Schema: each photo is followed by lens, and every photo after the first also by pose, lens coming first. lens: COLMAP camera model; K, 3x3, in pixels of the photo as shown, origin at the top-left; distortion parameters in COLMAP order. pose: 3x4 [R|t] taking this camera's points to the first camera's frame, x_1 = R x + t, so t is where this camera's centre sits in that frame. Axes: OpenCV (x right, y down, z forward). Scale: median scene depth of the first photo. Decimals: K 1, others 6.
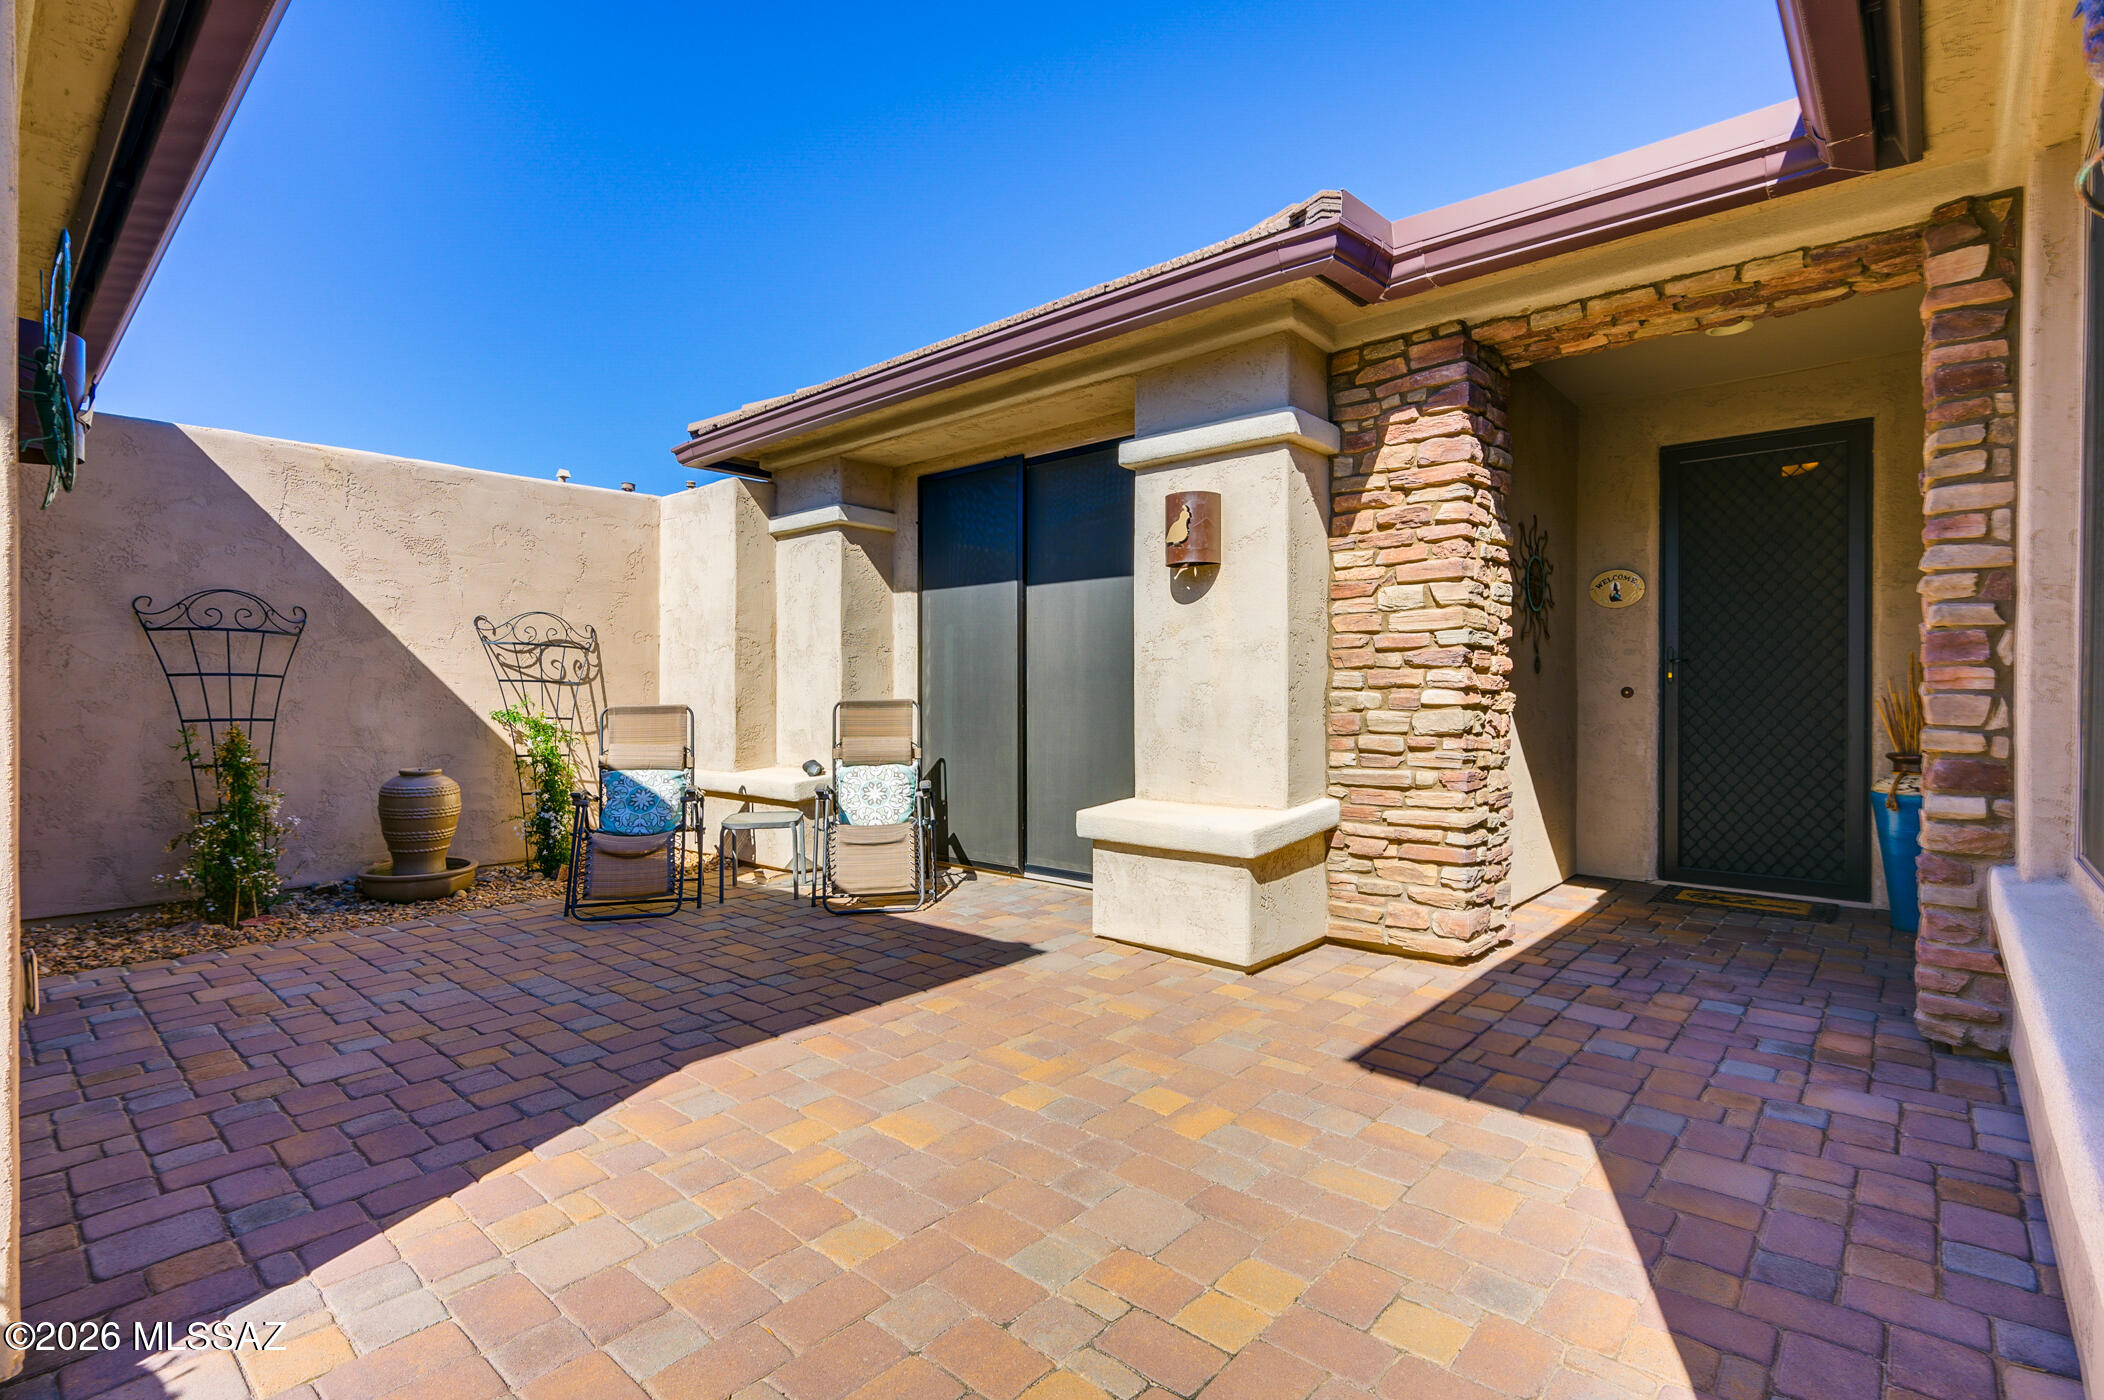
lens RADIAL K [[1003.5, 0, 1059.3], [0, 1003.5, 698.1], [0, 0, 1]] dist [0.001264, 0.000020]
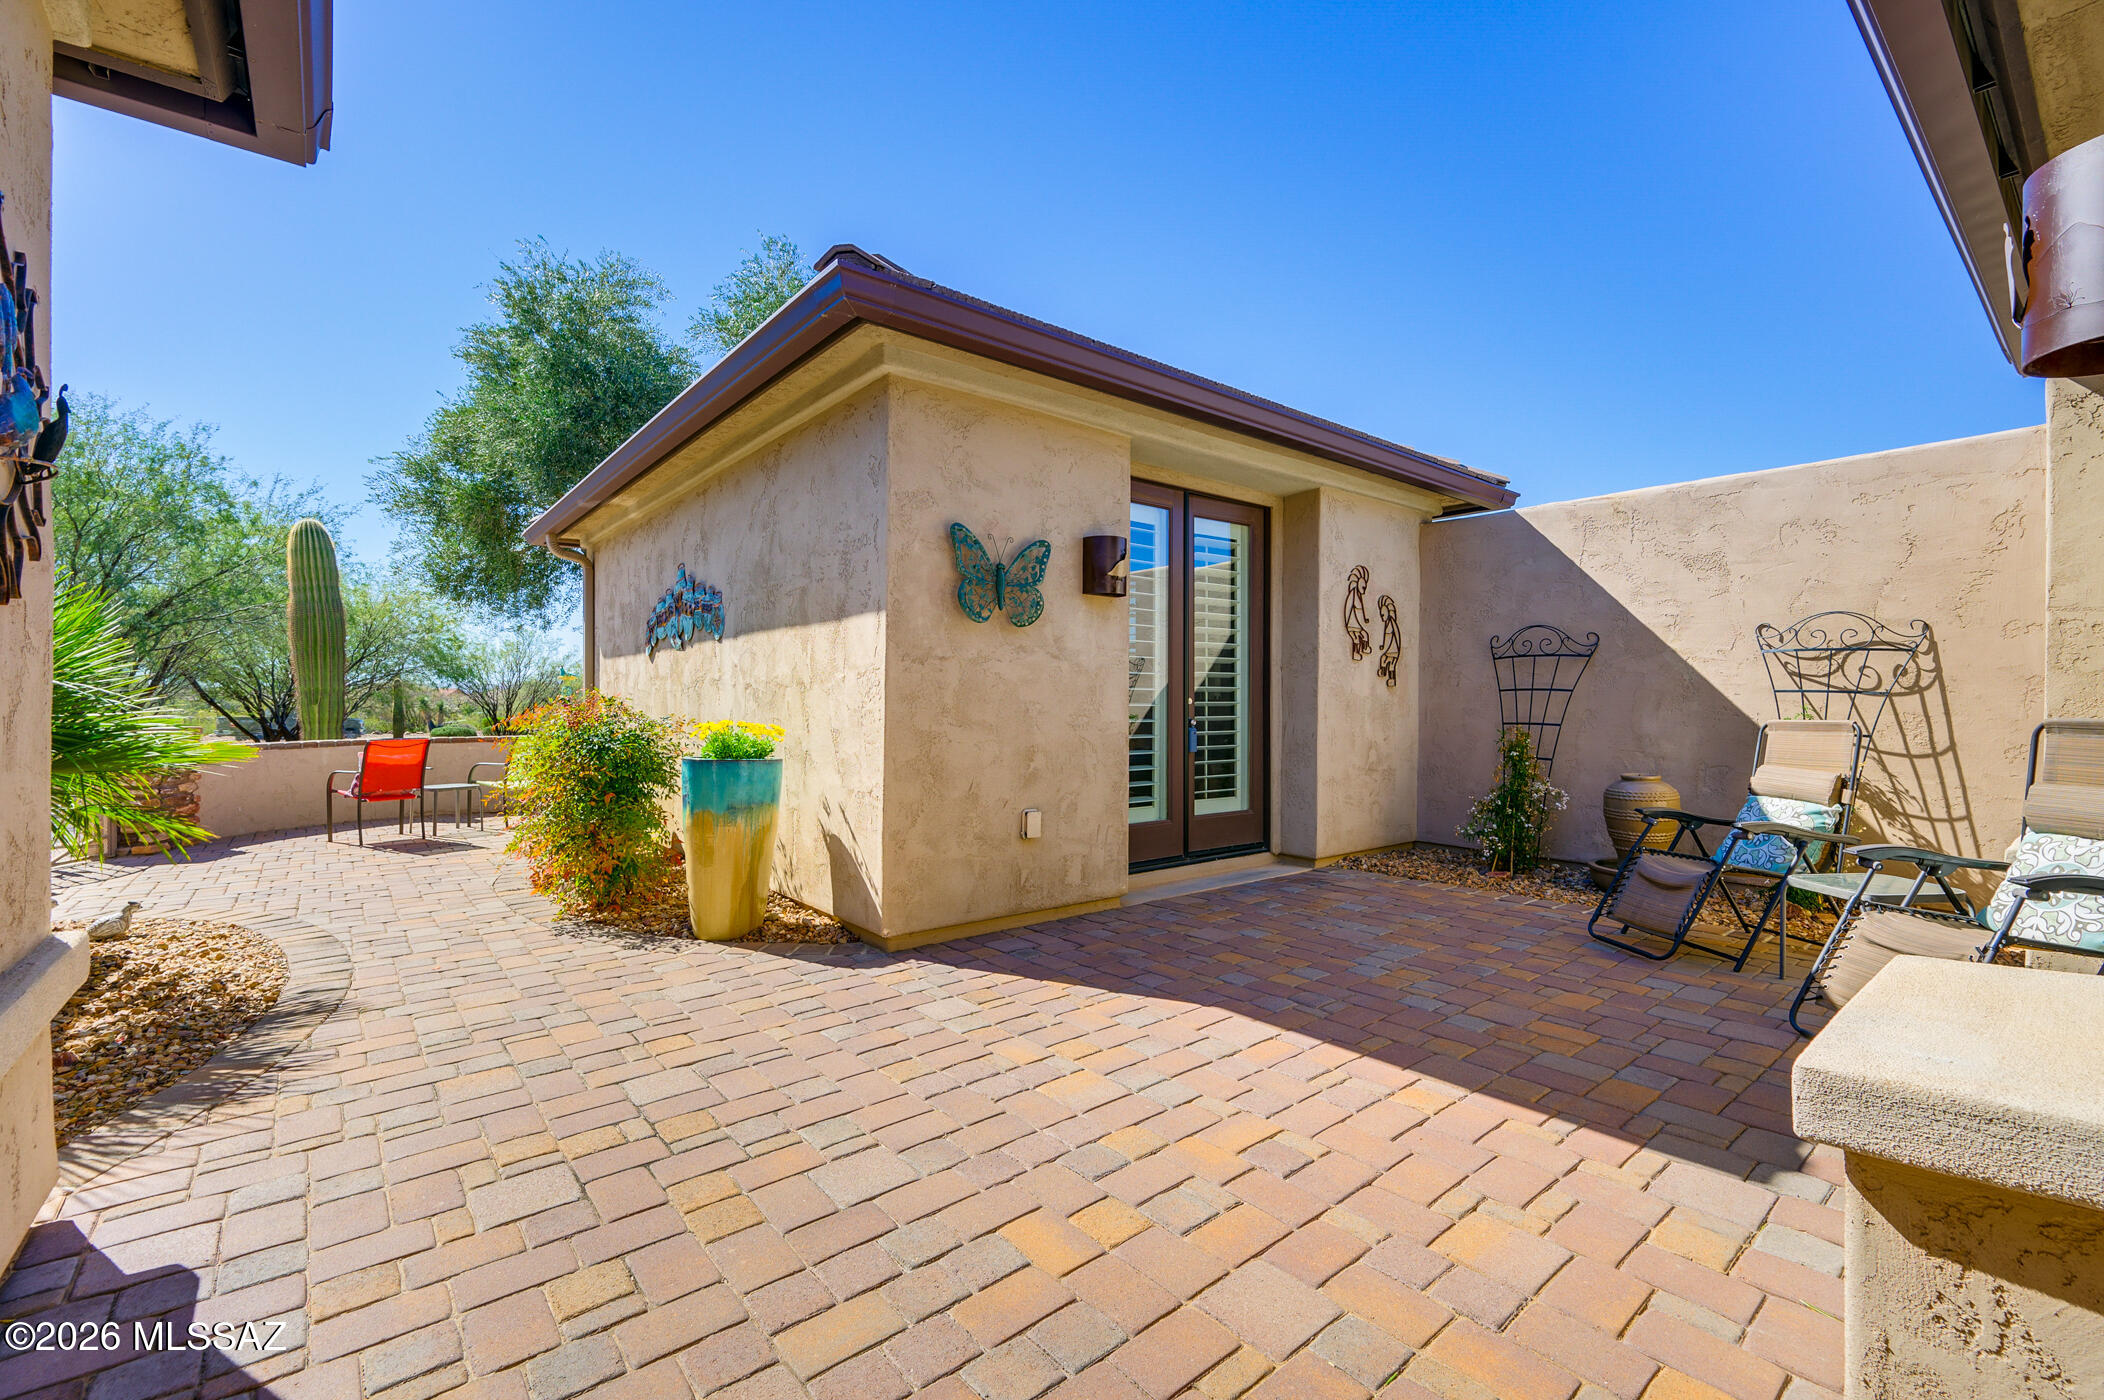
lens RADIAL K [[887.5, 0, 1059.8], [0, 887.5, 698.9], [0, 0, 1]] dist [-0.000880, -0.000053]
pose [[-0.155662, 0.002143, -0.987808, 0.389362], [-0.005067, 0.999983, 0.002968, -0.010171], [0.987797, 0.005467, -0.155649, 0.509035]]
